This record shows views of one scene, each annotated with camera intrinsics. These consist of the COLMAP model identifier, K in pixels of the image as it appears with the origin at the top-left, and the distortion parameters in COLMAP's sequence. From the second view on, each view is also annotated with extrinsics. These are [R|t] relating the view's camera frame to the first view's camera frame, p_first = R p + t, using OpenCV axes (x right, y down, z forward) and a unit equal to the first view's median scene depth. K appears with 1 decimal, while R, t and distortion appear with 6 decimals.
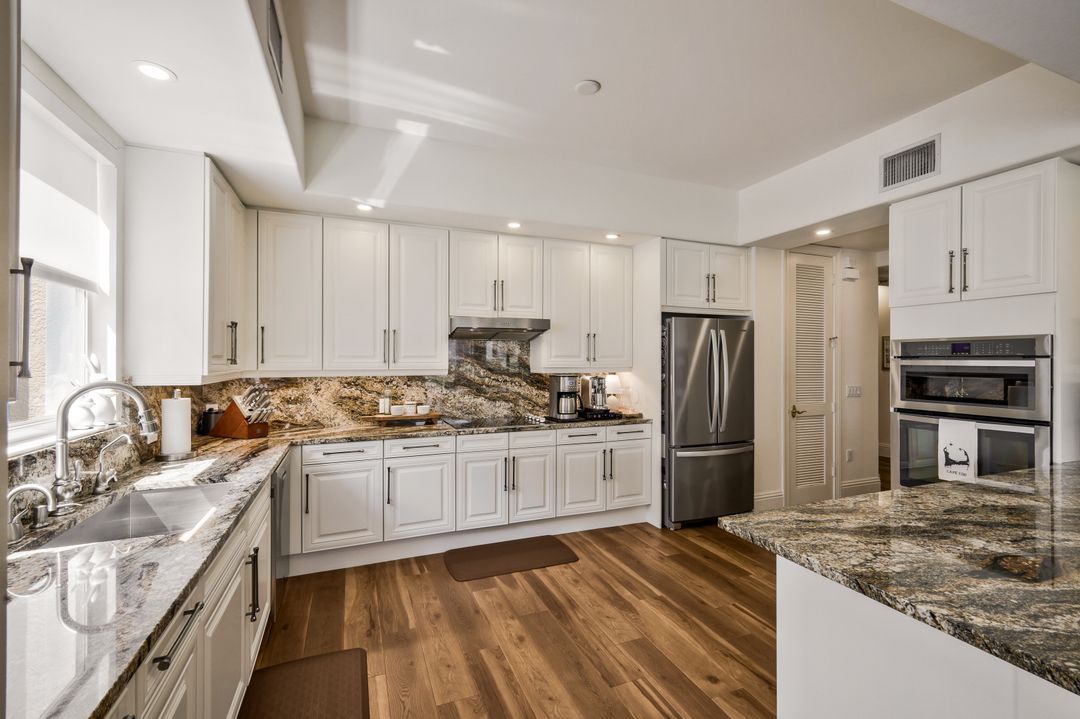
lens RADIAL K [[475.5, 0, 541.2], [0, 475.5, 356.6], [0, 0, 1]] dist [0.004554, 0.000595]
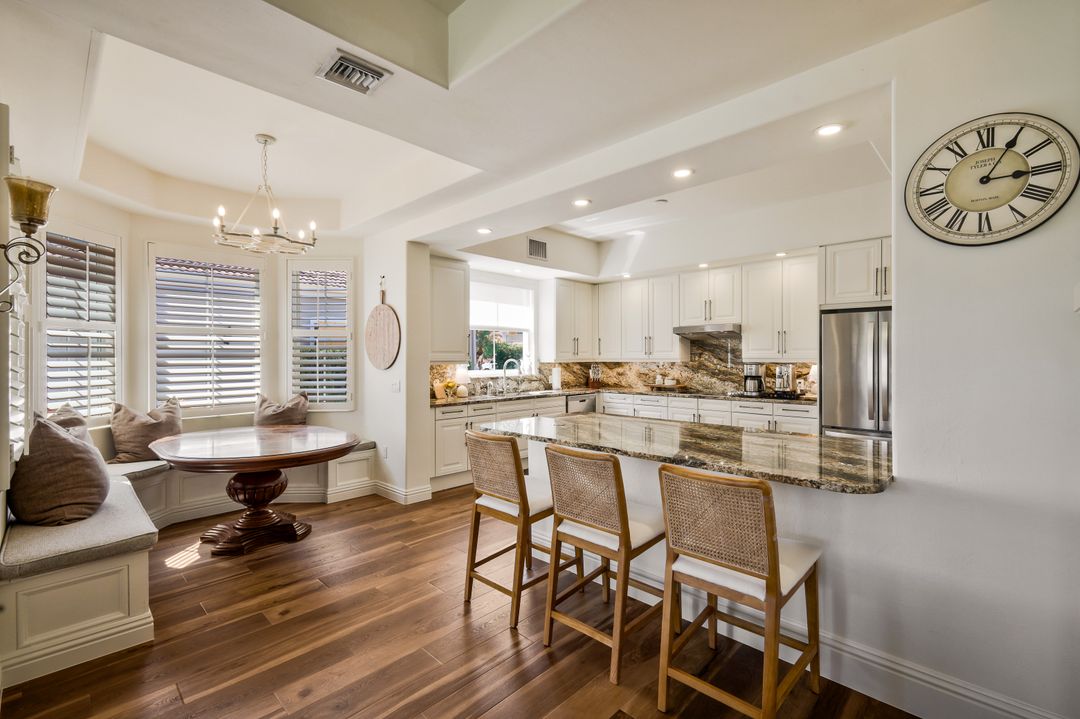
lens RADIAL K [[475.5, 0, 539.7], [0, 475.5, 358.3], [0, 0, 1]] dist [0.004554, 0.000595]
pose [[0.385609, 0.000755, -0.922662, 1.138059], [0.009843, 0.999939, 0.004932, 0.012374], [0.922610, -0.010984, 0.385578, -0.089361]]
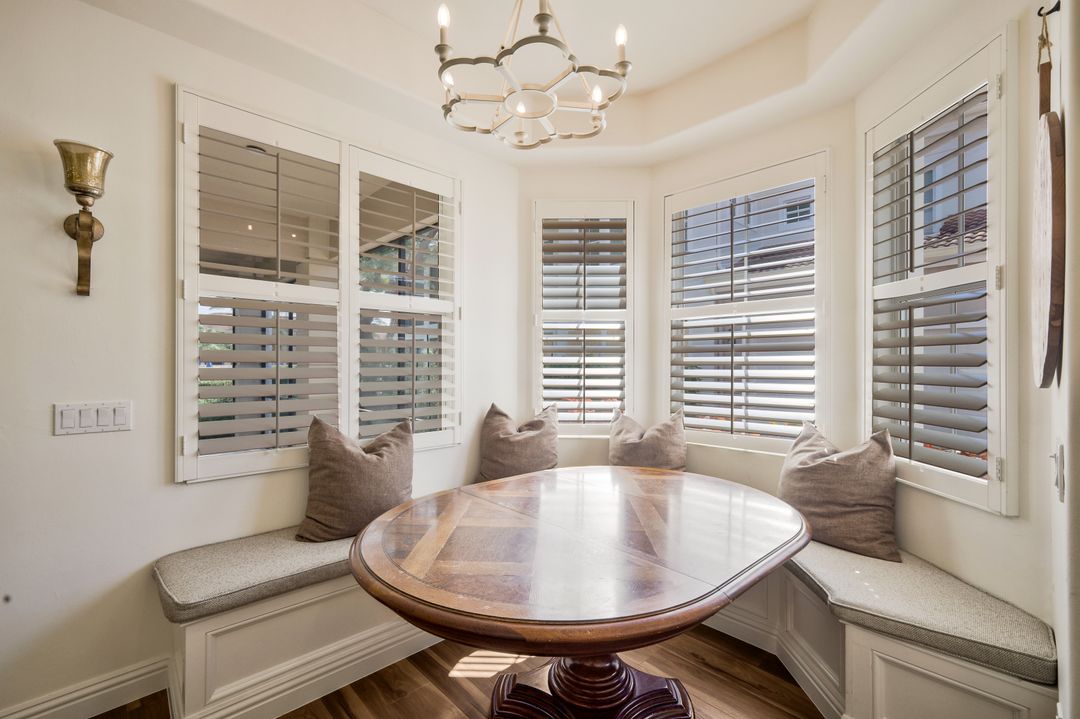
lens RADIAL K [[475.5, 0, 543.1], [0, 475.5, 362.1], [0, 0, 1]] dist [0.004554, 0.000595]
pose [[-0.928140, -0.005285, -0.372194, 0.227861], [-0.000758, 0.999924, -0.012310, 0.033582], [0.372231, -0.011143, -0.928073, 0.188308]]
